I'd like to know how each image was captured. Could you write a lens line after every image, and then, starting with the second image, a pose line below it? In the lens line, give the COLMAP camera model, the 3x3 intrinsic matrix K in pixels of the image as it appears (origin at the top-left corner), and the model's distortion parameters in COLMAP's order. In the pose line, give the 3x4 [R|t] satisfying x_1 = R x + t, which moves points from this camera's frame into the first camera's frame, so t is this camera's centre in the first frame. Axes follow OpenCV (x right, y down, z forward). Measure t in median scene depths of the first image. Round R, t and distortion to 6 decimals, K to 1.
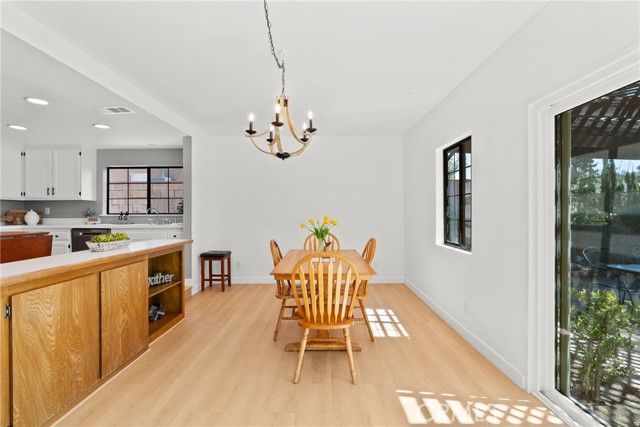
lens RADIAL K [[288.8, 0, 317.9], [0, 288.8, 215.1], [0, 0, 1]] dist [0.003880, 0.000787]
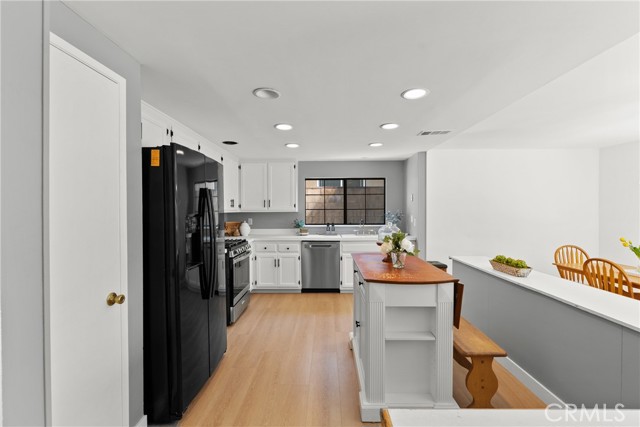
lens RADIAL K [[288.3, 0, 322.7], [0, 288.3, 213.3], [0, 0, 1]] dist [-0.003473, 0.000070]
pose [[0.999985, -0.001358, 0.005222, -1.082927], [0.001326, 0.999980, 0.006231, -0.080061], [-0.005231, -0.006224, 0.999967, -0.034000]]
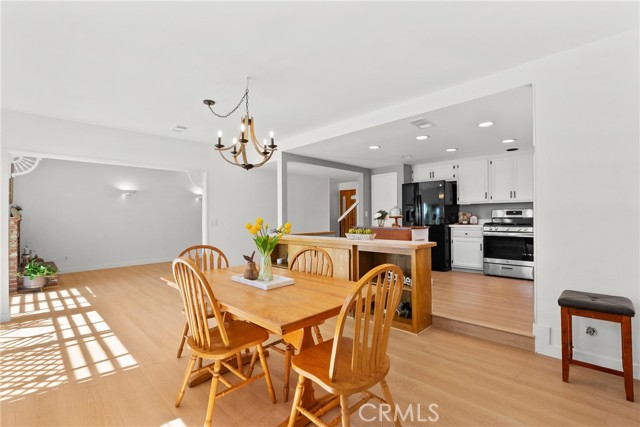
lens RADIAL K [[288.3, 0, 322.7], [0, 288.3, 213.3], [0, 0, 1]] dist [-0.003473, 0.000070]
pose [[-0.690017, -0.004890, -0.723777, 0.375326], [-0.000382, 0.999979, -0.006392, -0.003751], [0.723793, -0.004134, -0.690004, 1.453595]]
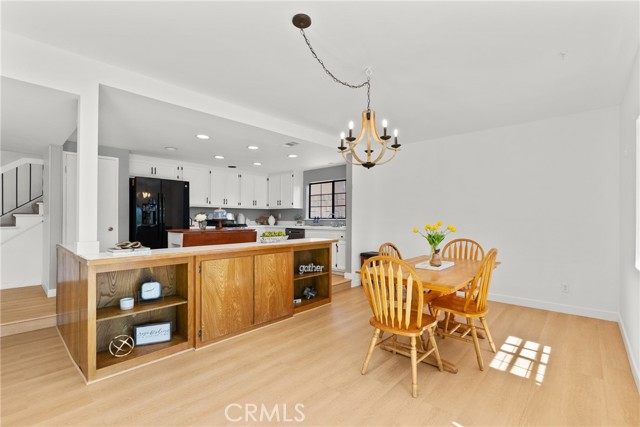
lens RADIAL K [[287.3, 0, 324.6], [0, 287.3, 219.0], [0, 0, 1]] dist [-0.003727, 0.000124]
pose [[0.754875, 0.006289, -0.655838, 0.335370], [-0.009258, 0.999957, -0.001067, 0.000320], [0.655803, 0.006877, 0.754901, 0.056015]]
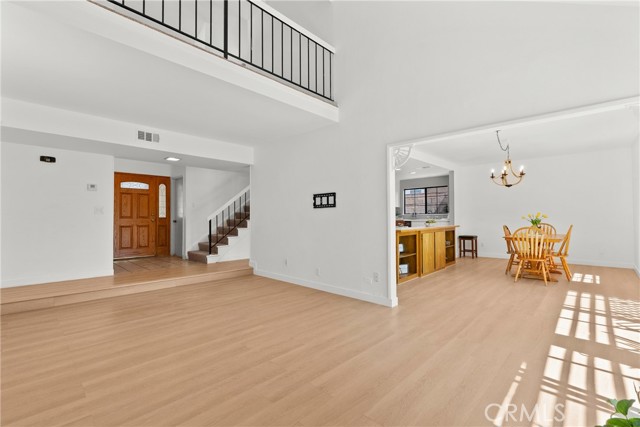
lens RADIAL K [[288.3, 0, 322.7], [0, 288.3, 213.3], [0, 0, 1]] dist [-0.003473, 0.000070]
pose [[0.736651, -0.013868, -0.676131, 0.237365], [0.004618, 0.999870, -0.015476, 0.028680], [0.676257, 0.008278, 0.736619, -1.189899]]
